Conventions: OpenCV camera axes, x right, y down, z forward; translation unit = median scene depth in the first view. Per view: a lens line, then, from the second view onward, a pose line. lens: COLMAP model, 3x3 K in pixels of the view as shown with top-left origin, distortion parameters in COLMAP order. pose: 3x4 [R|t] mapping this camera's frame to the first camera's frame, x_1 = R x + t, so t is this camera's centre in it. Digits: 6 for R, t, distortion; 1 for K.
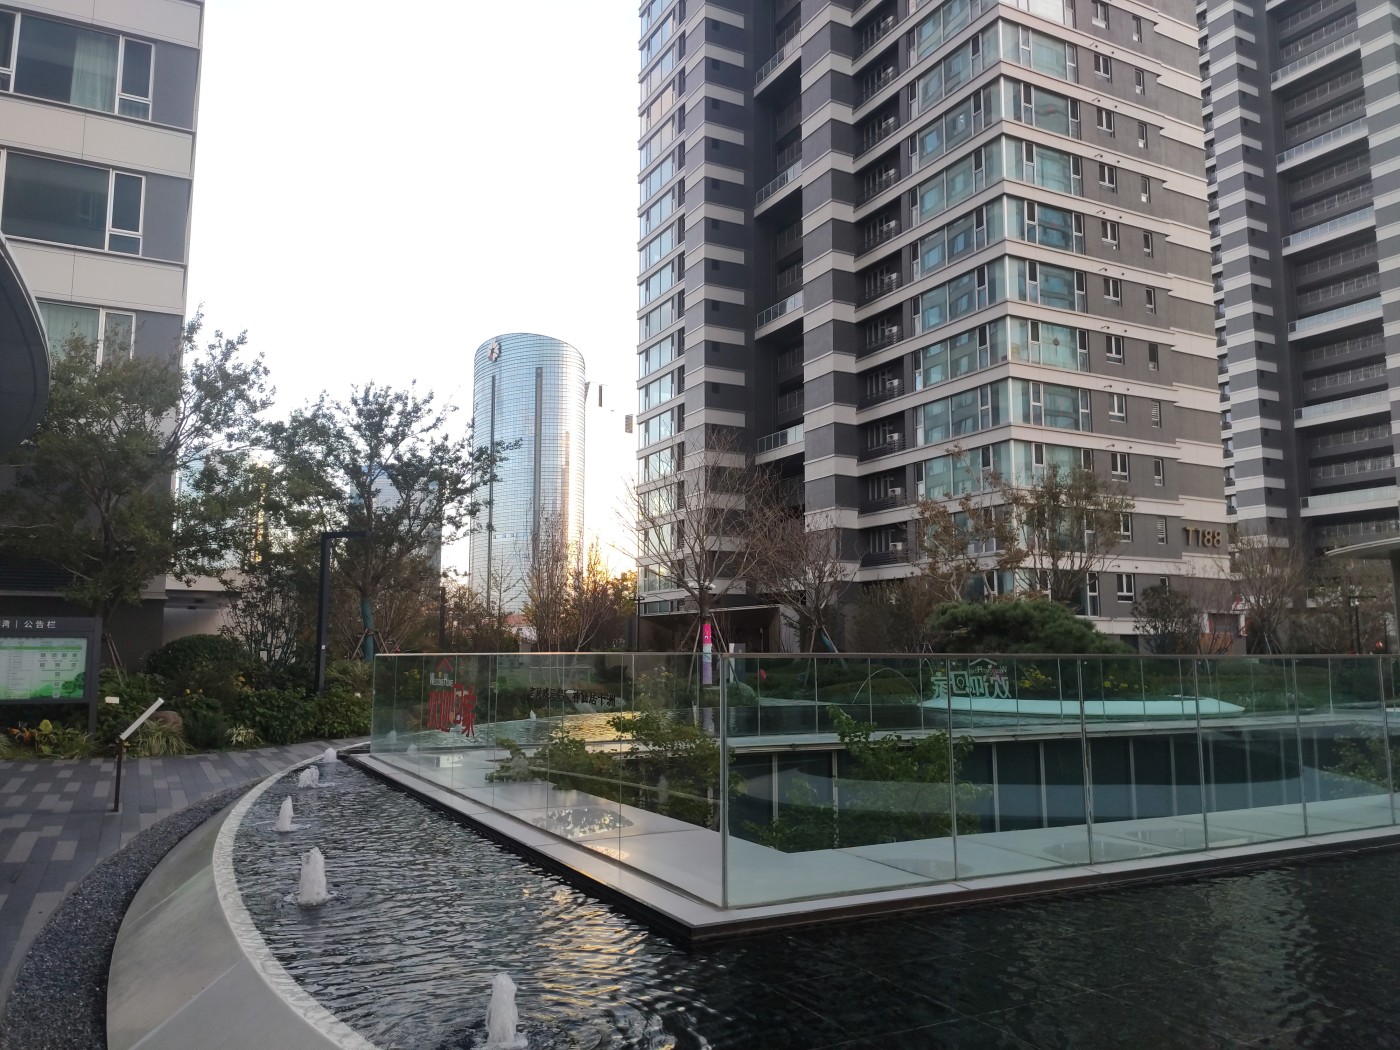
lens RADIAL K [[1060.7, 0, 664.3], [0, 1060.7, 530.0], [0, 0, 1]] dist [0.063081, -0.064232]
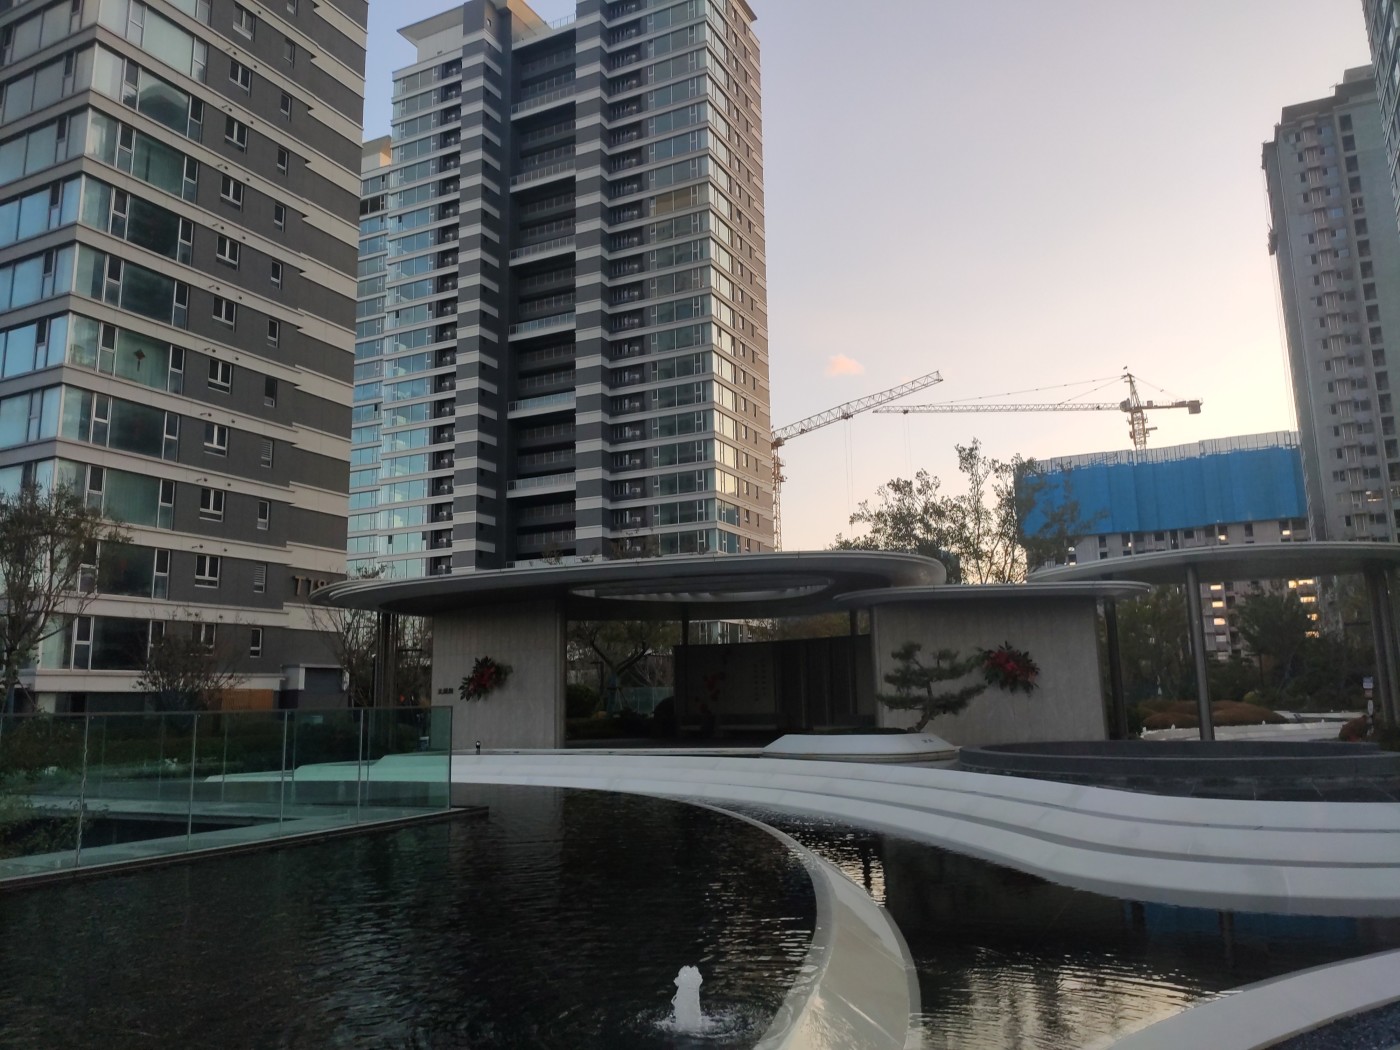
lens RADIAL K [[1060.7, 0, 686.6], [0, 1060.7, 527.4], [0, 0, 1]] dist [0.063081, -0.064232]
pose [[0.813862, 0.081735, 0.575281, 0.209941], [-0.049627, 0.996217, -0.071331, 0.004433], [-0.578935, 0.029504, 0.814840, 0.029306]]
